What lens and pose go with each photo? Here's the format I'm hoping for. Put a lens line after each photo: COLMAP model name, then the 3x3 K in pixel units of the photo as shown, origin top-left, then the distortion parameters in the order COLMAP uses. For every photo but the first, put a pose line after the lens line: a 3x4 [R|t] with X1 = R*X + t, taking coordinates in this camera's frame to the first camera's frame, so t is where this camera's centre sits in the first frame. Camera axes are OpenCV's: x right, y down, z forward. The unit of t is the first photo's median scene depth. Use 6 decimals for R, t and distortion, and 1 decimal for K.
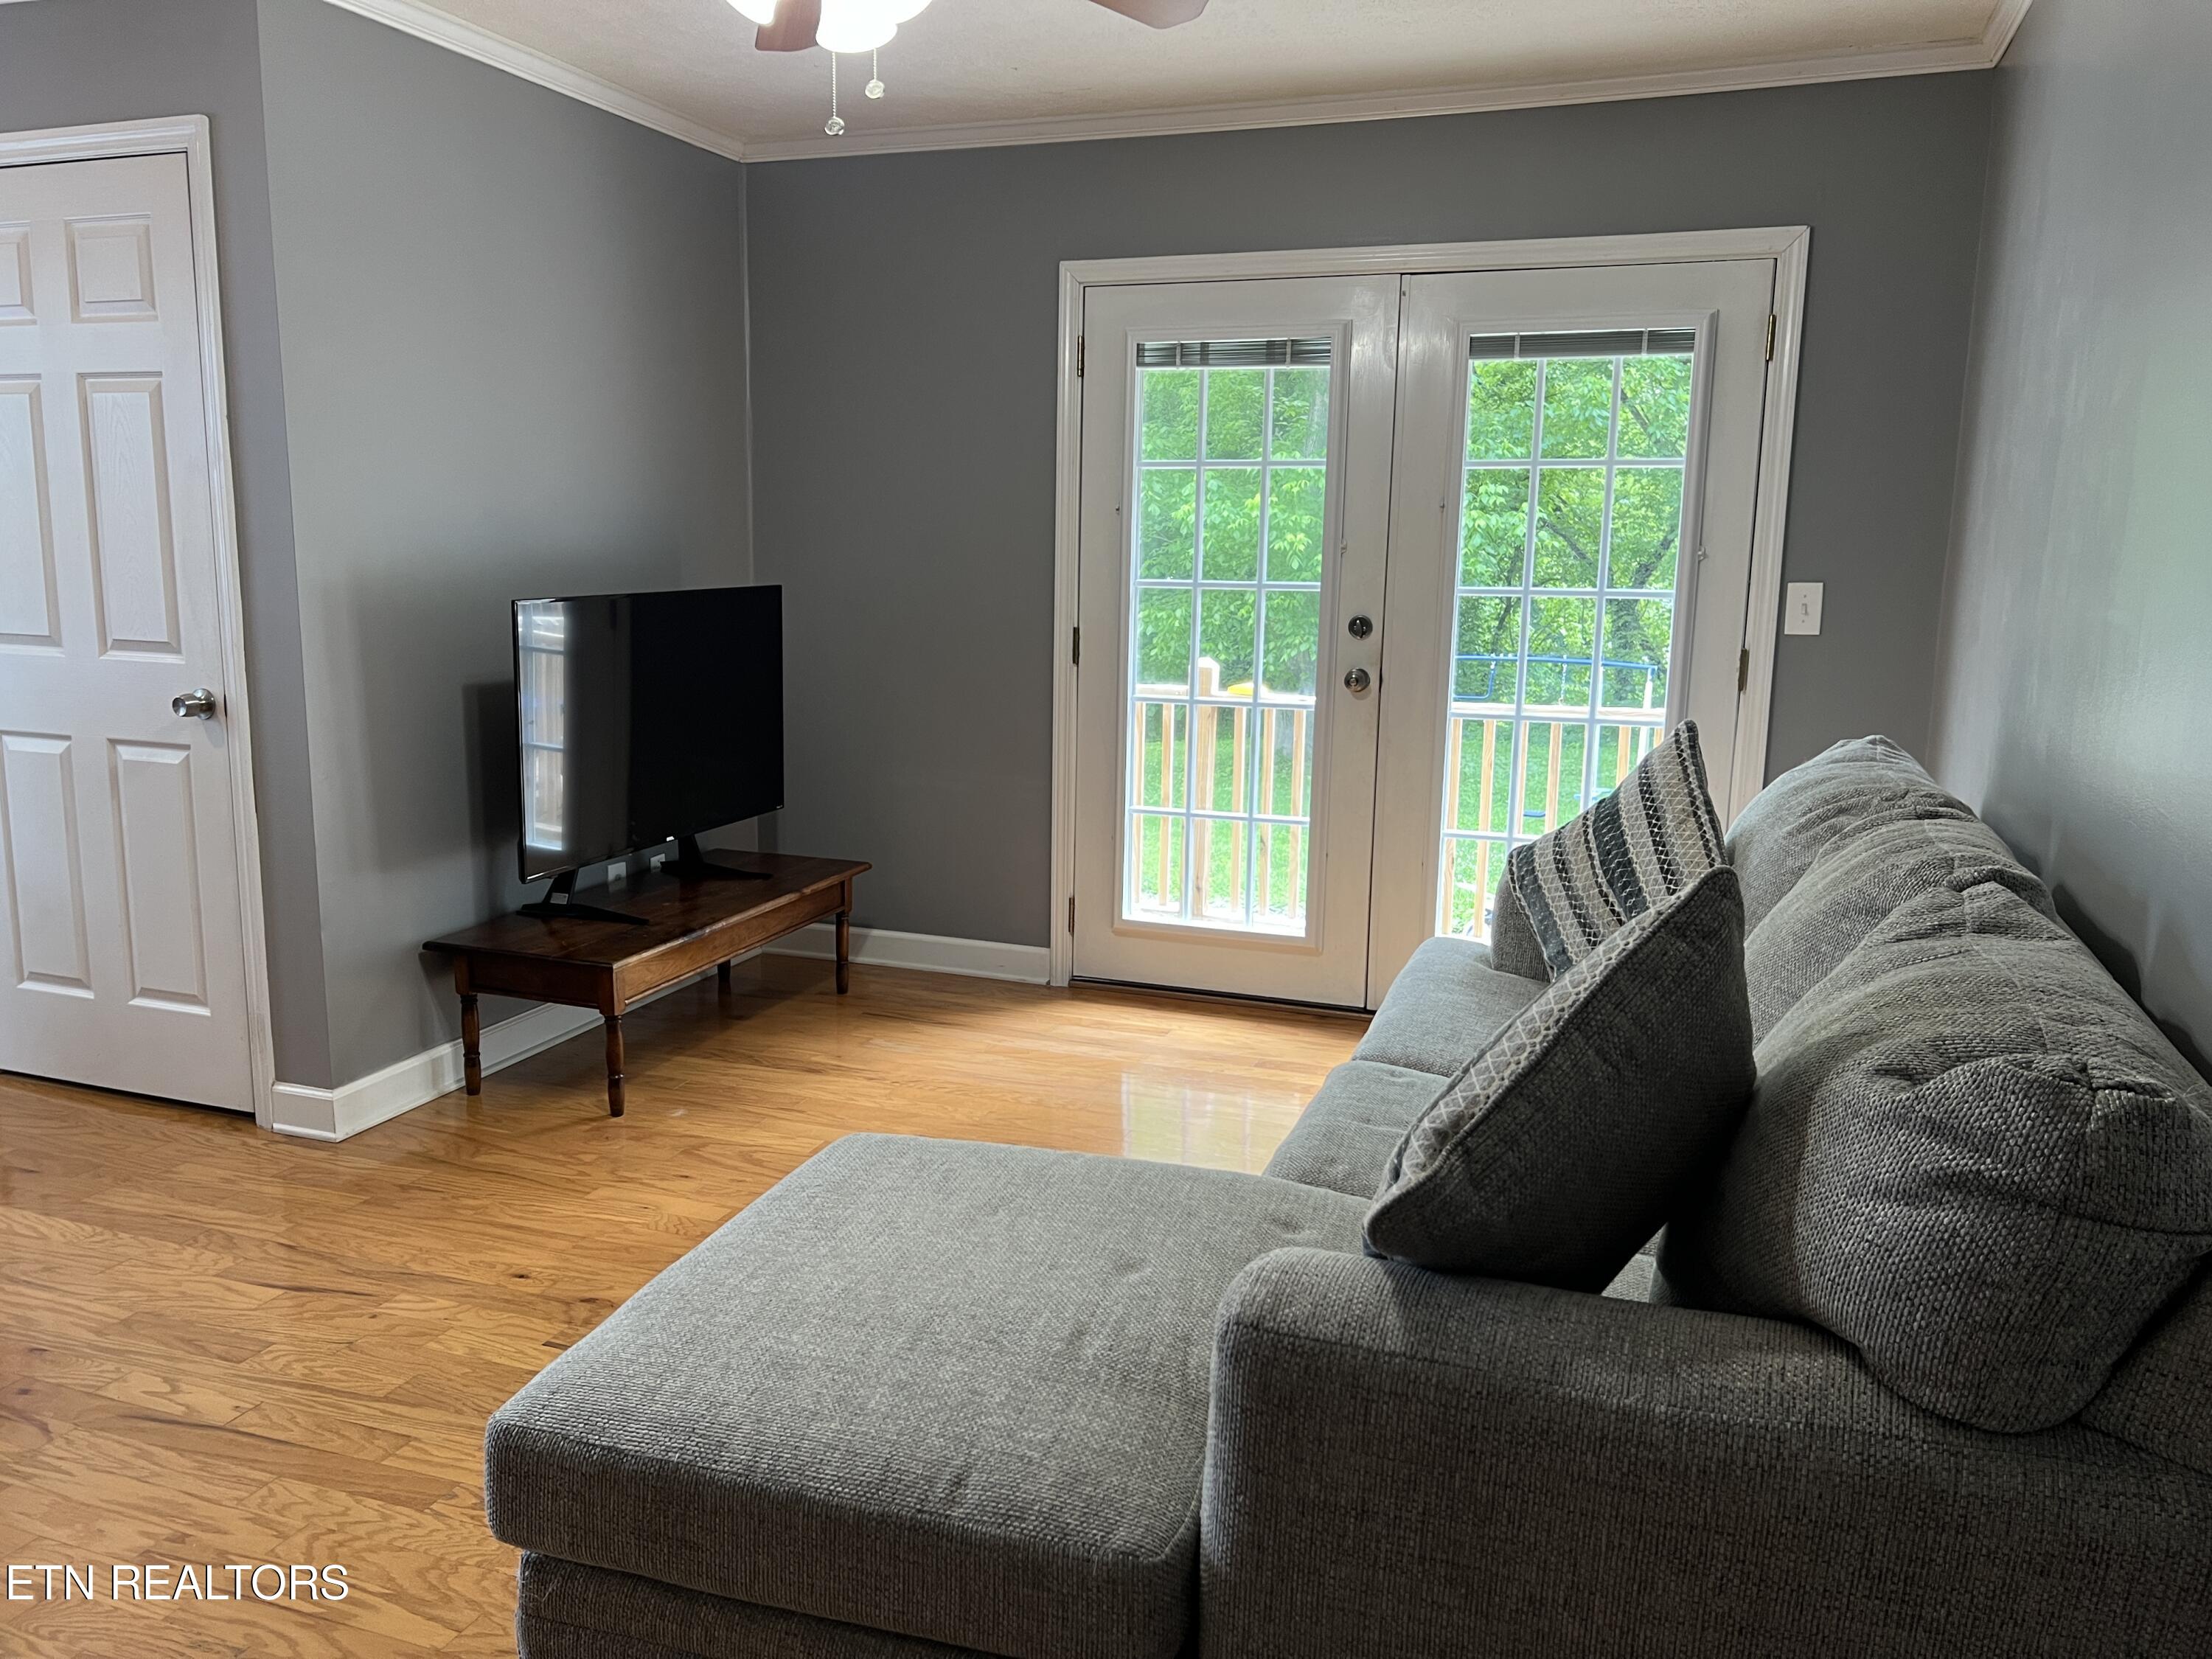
lens RADIAL K [[1662.6, 0, 1106.0], [0, 1662.6, 829.5], [0, 0, 1]] dist [0.015527, 0.004095]
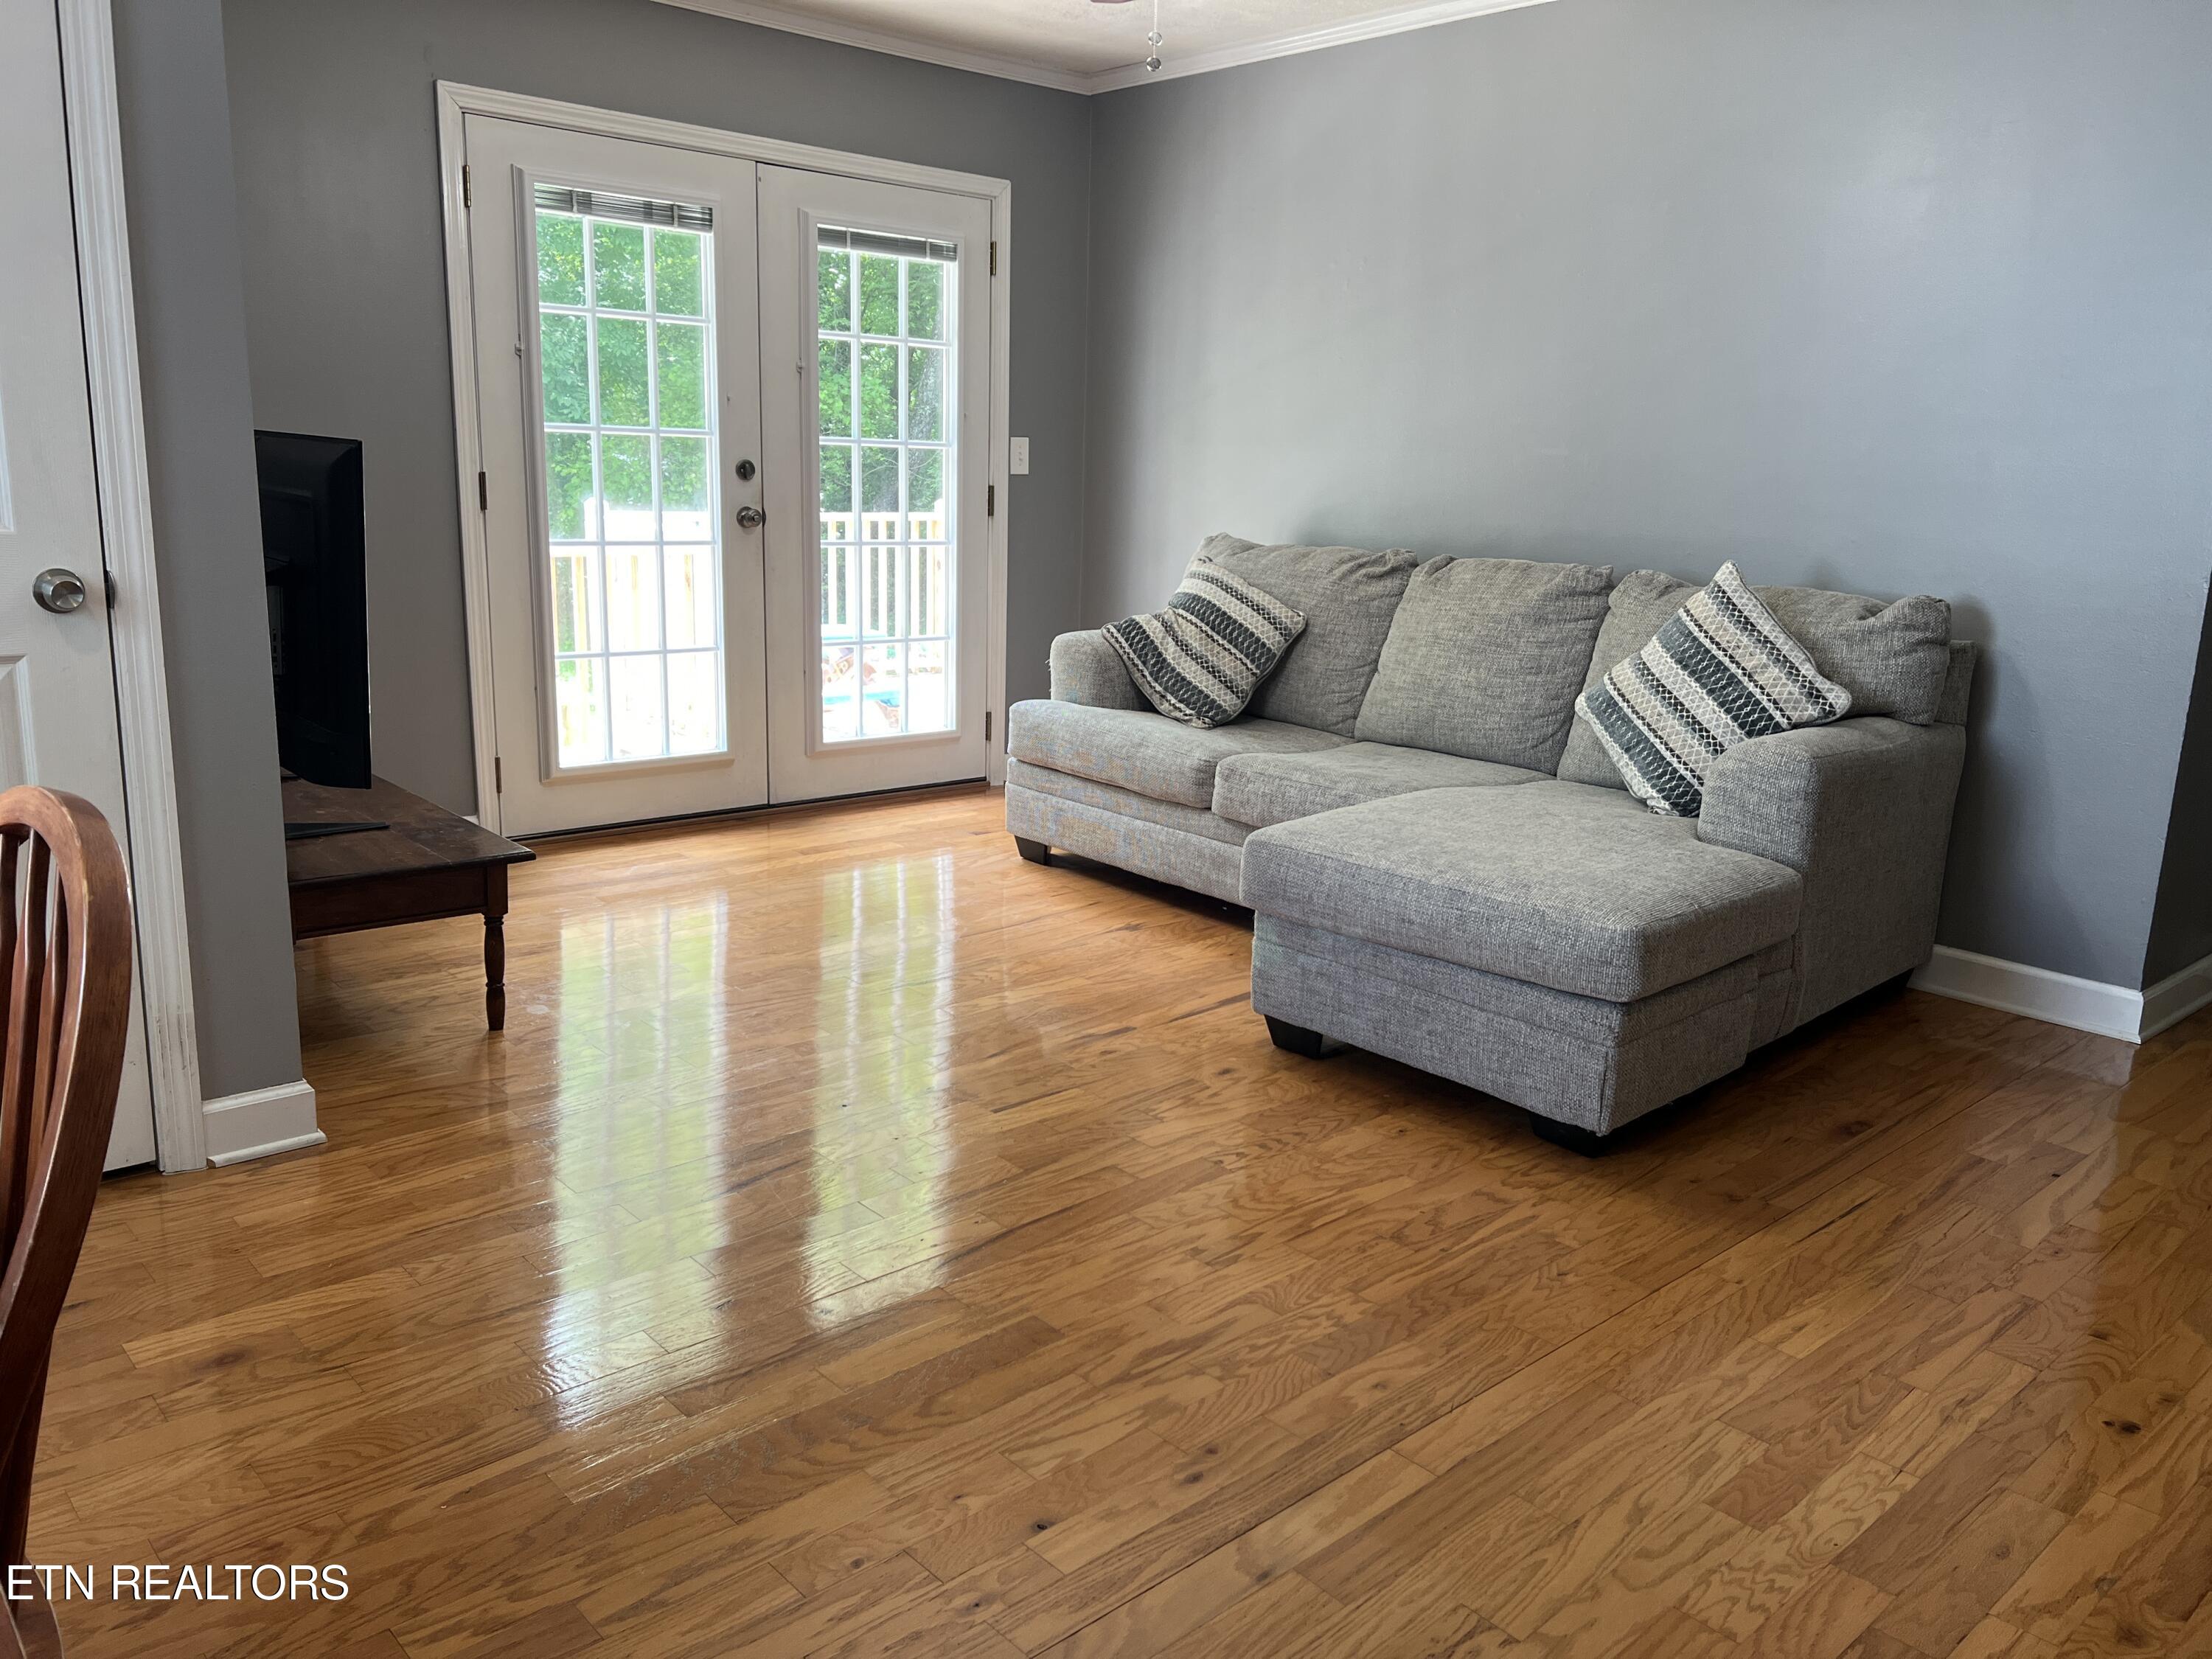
lens RADIAL K [[1662.2, 0, 1105.6], [0, 1662.2, 795.7], [0, 0, 1]] dist [0.045595, -0.042337]
pose [[0.471589, -0.178404, 0.863583, -0.919535], [0.124687, 0.982972, 0.134978, -0.031859], [-0.872959, 0.044024, 0.485804, 0.287366]]
